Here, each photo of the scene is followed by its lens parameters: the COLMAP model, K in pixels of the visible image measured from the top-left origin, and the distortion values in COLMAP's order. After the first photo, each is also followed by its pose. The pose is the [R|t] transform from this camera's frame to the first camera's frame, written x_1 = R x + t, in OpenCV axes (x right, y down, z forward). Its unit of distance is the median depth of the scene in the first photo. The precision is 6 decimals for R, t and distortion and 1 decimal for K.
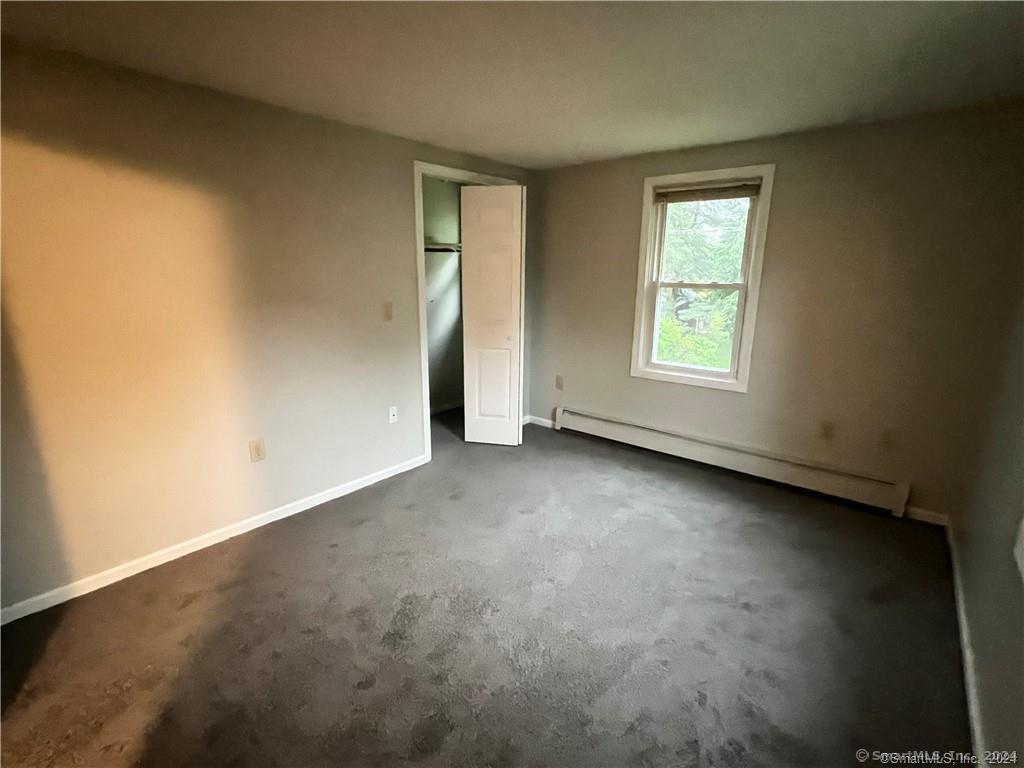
lens RADIAL K [[479.2, 0, 508.8], [0, 479.2, 386.2], [0, 0, 1]] dist [-0.002122, 0.002542]
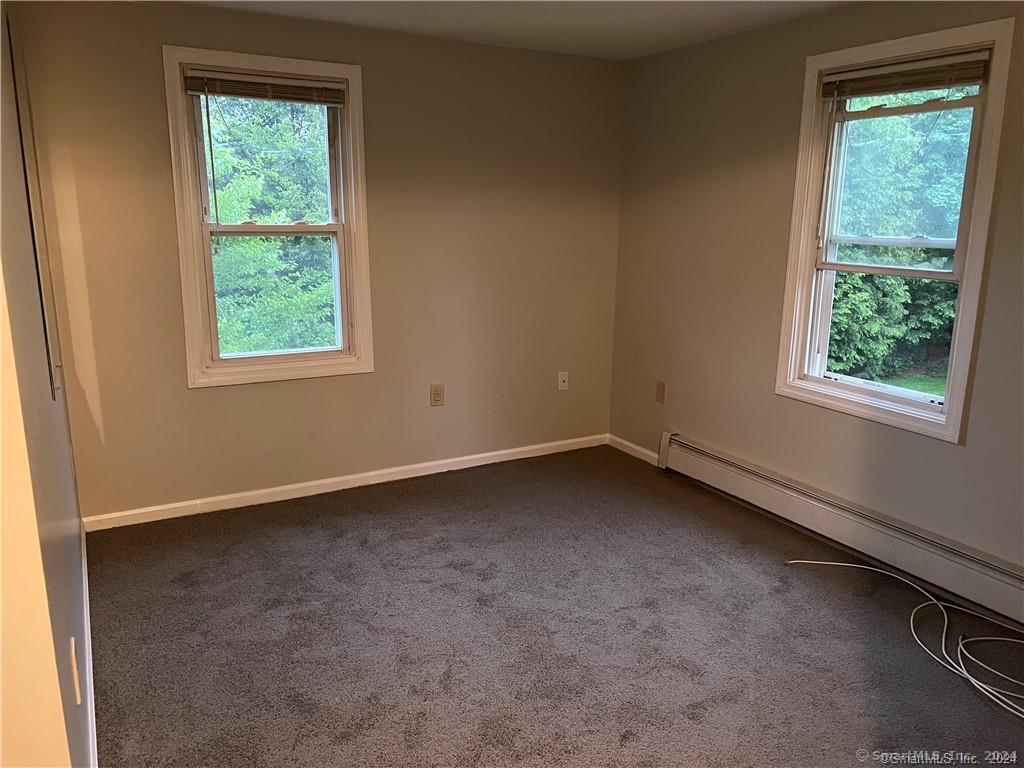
lens RADIAL K [[773.9, 0, 520.7], [0, 773.9, 379.0], [0, 0, 1]] dist [0.049231, -0.035657]
pose [[0.927582, 0.101458, -0.359580, 0.343080], [-0.111763, 0.993703, -0.007927, 0.001746], [0.356511, 0.047541, 0.933081, -0.004287]]
